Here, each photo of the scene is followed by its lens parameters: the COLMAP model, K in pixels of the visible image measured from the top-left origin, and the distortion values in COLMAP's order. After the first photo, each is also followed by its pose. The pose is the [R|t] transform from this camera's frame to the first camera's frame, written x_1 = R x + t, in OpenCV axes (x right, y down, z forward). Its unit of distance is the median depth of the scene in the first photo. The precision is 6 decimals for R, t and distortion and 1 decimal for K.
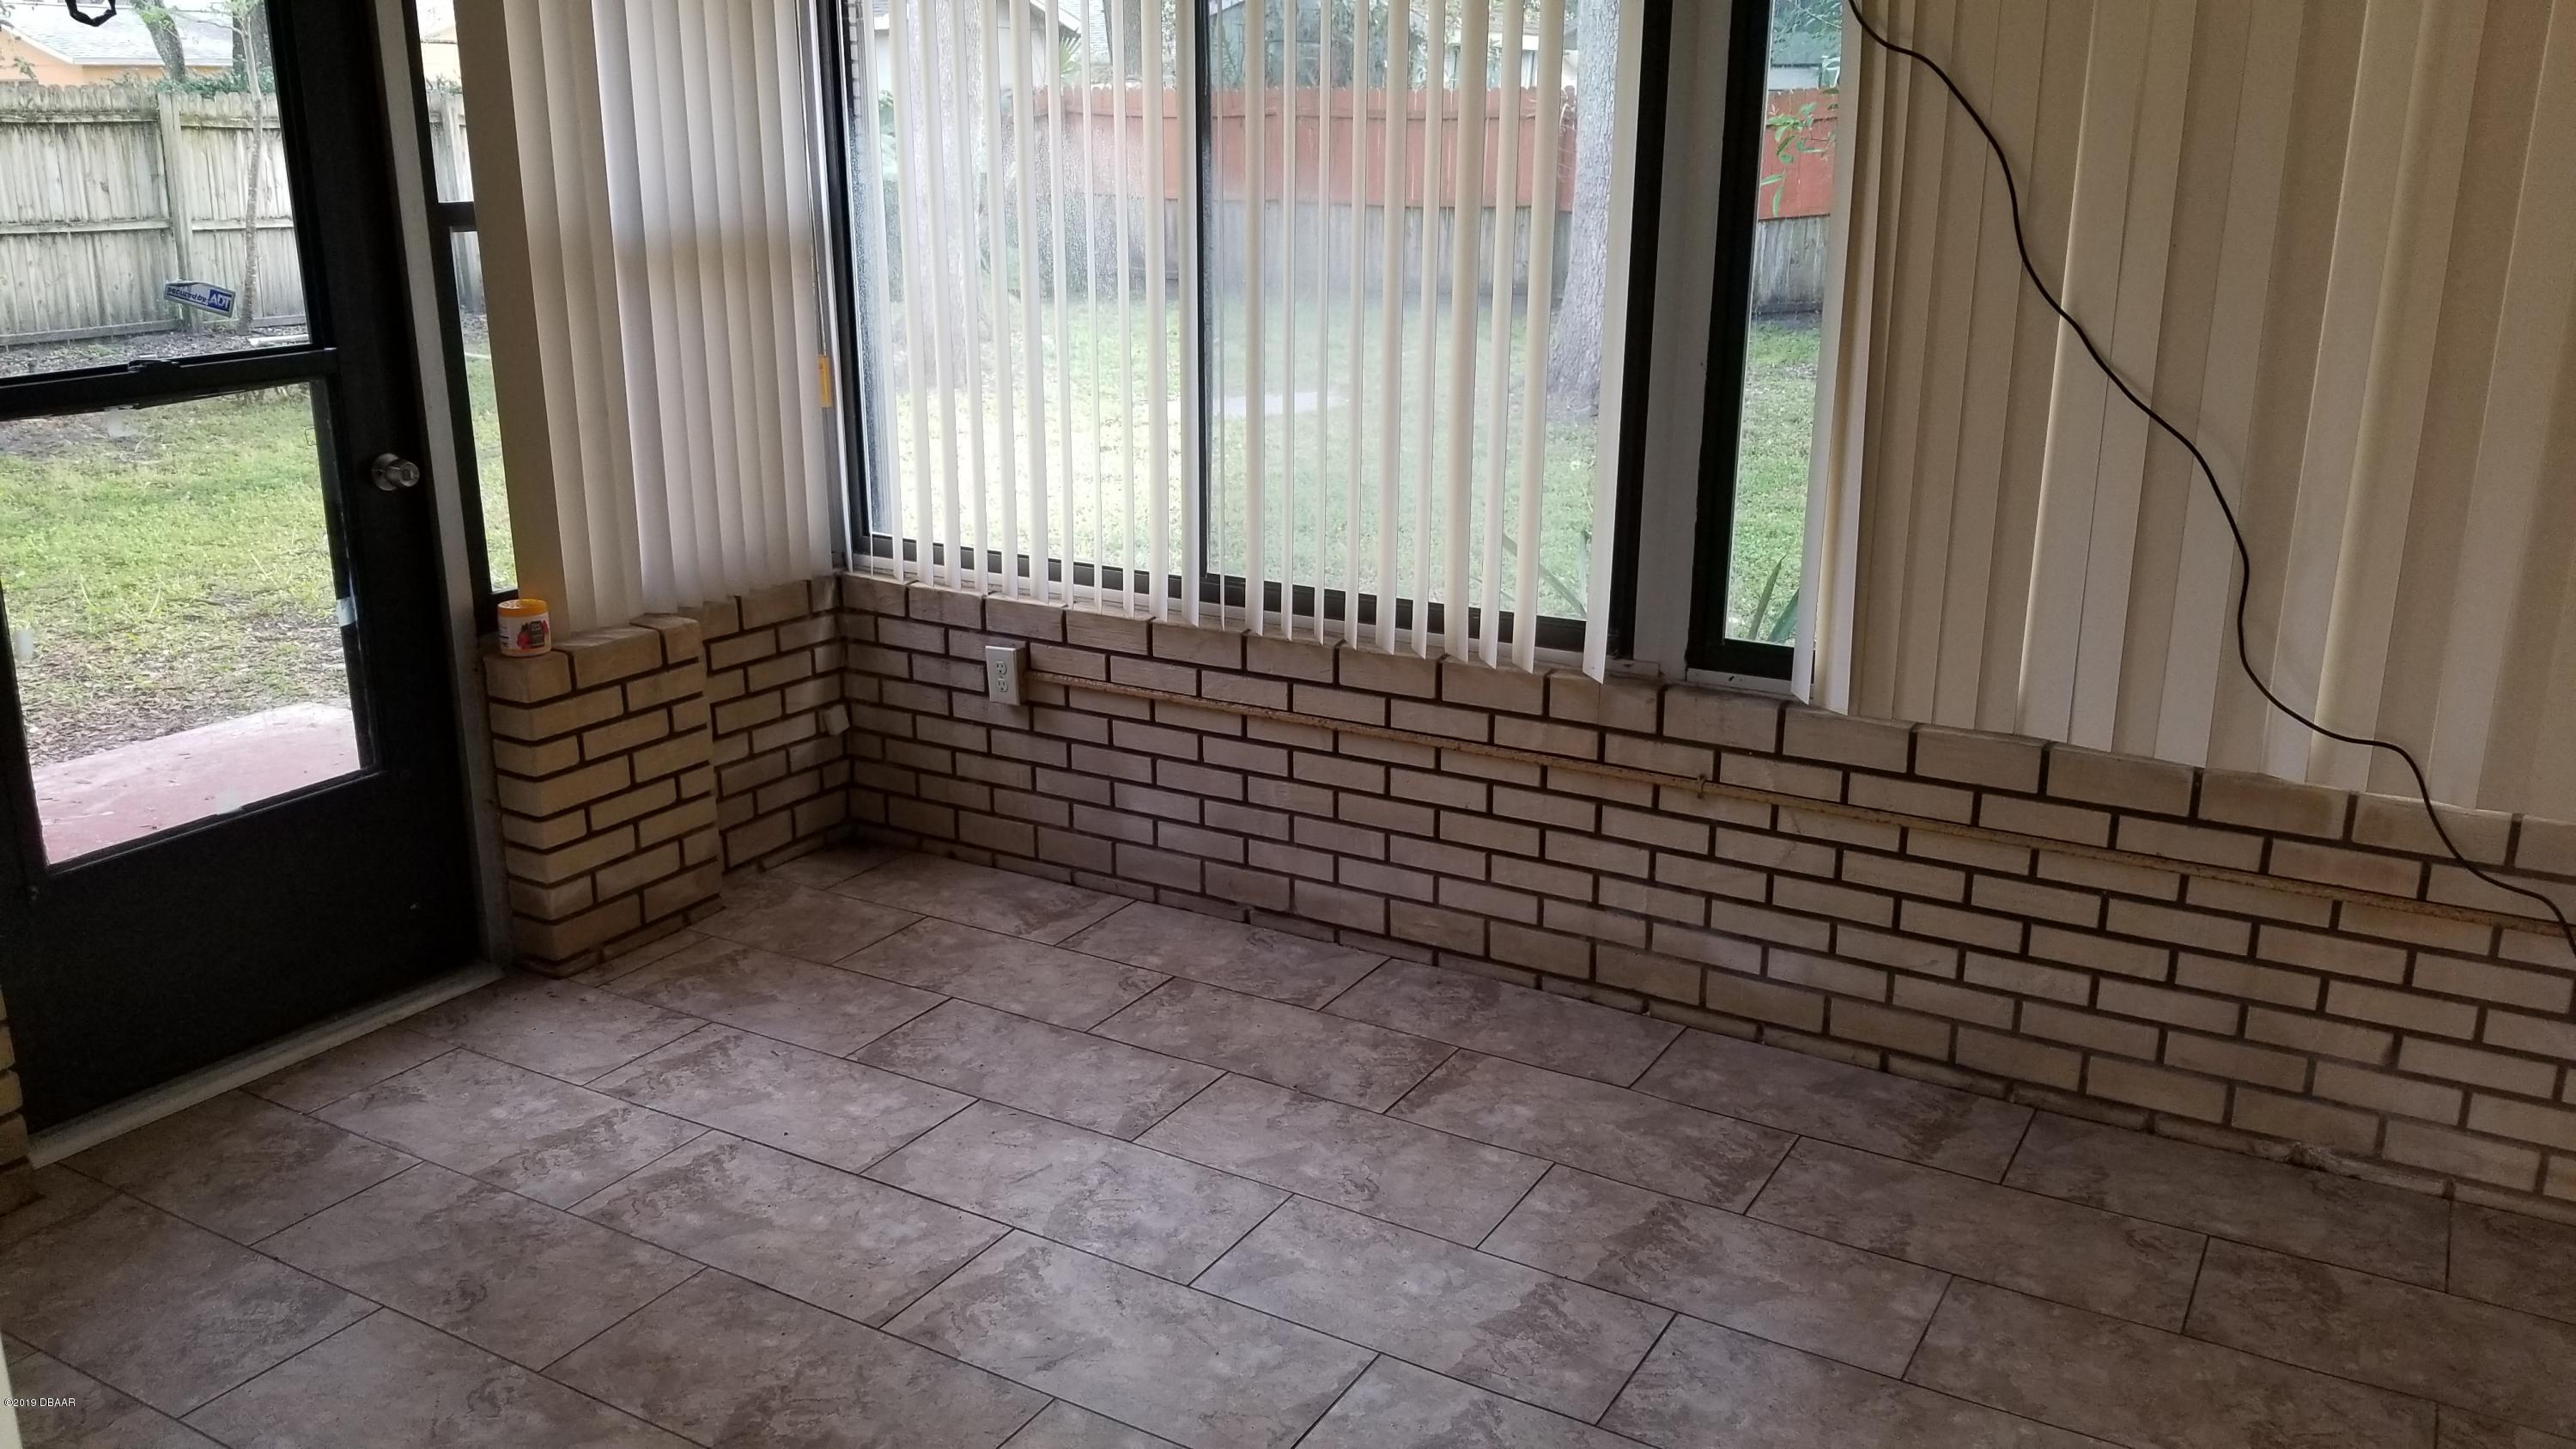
lens RADIAL K [[2011.9, 0, 1279.4], [0, 2011.9, 719.1], [0, 0, 1]] dist [0.079674, -0.148948]
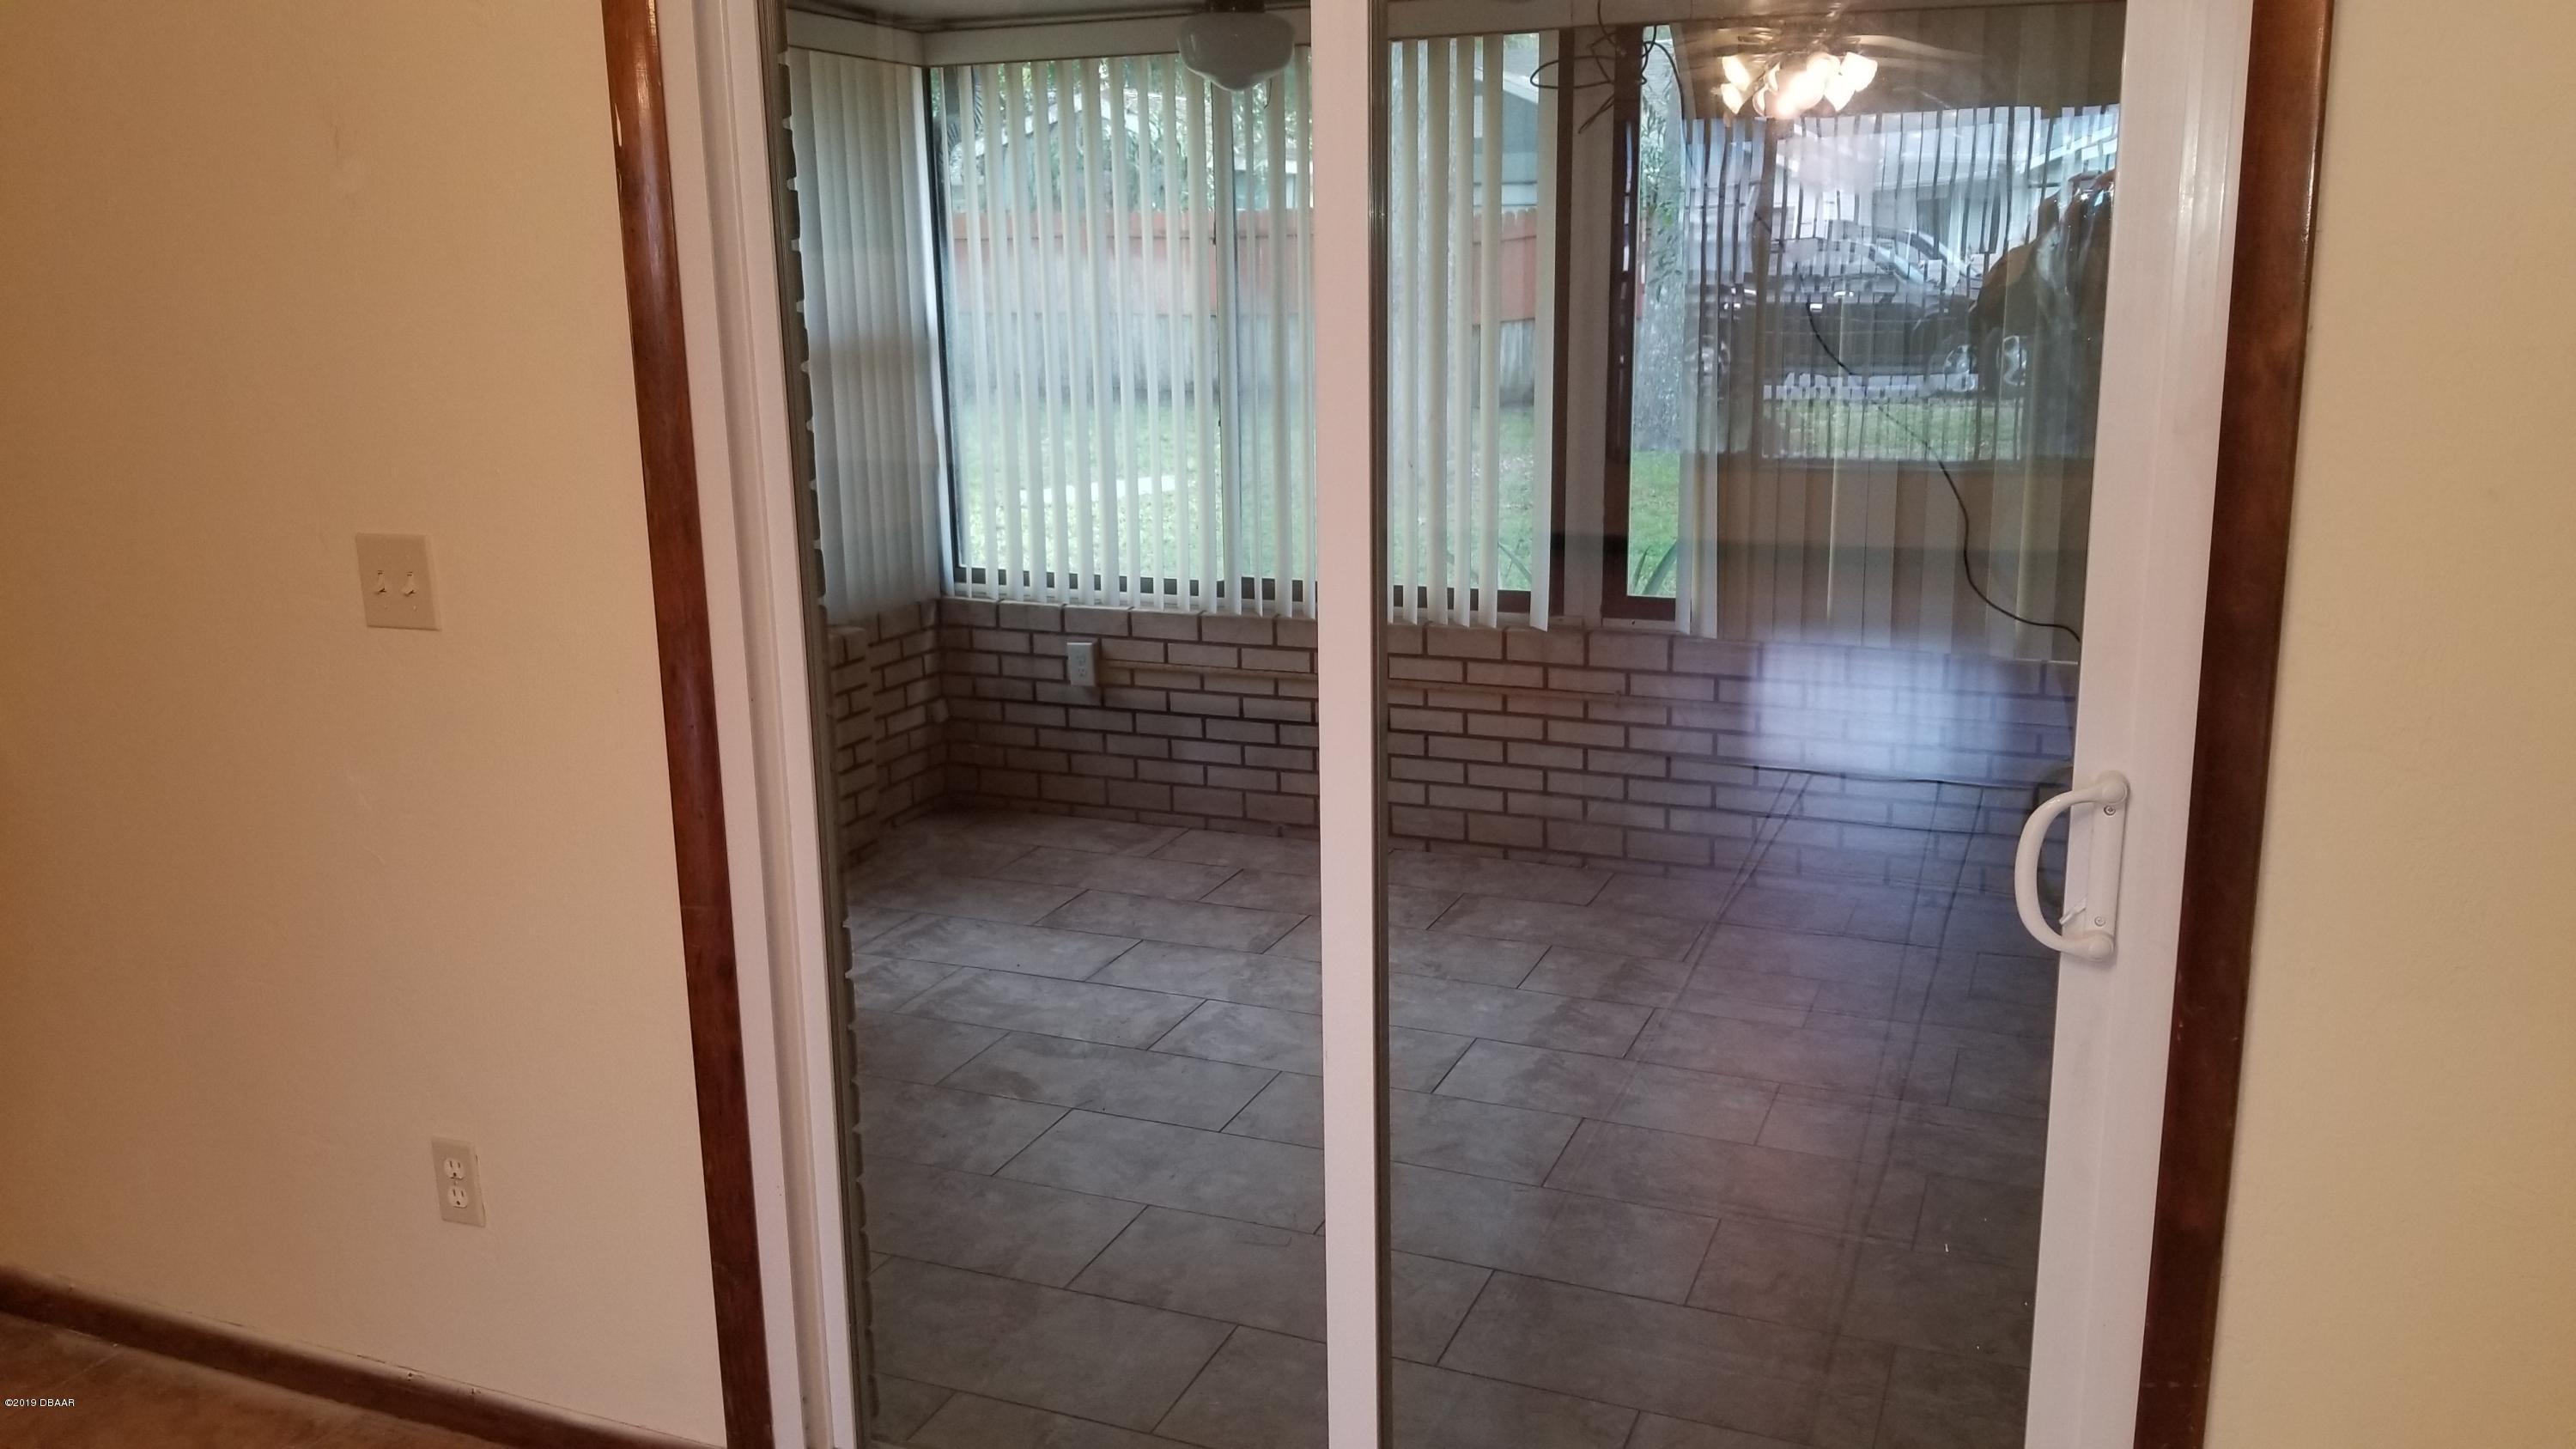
lens RADIAL K [[2011.9, 0, 1300.3], [0, 2011.9, 683.4], [0, 0, 1]] dist [0.079674, -0.148948]
pose [[0.989470, -0.048807, 0.136259, -0.202595], [0.057928, 0.996280, -0.063799, 0.096104], [-0.132639, 0.071020, 0.988617, -0.380390]]
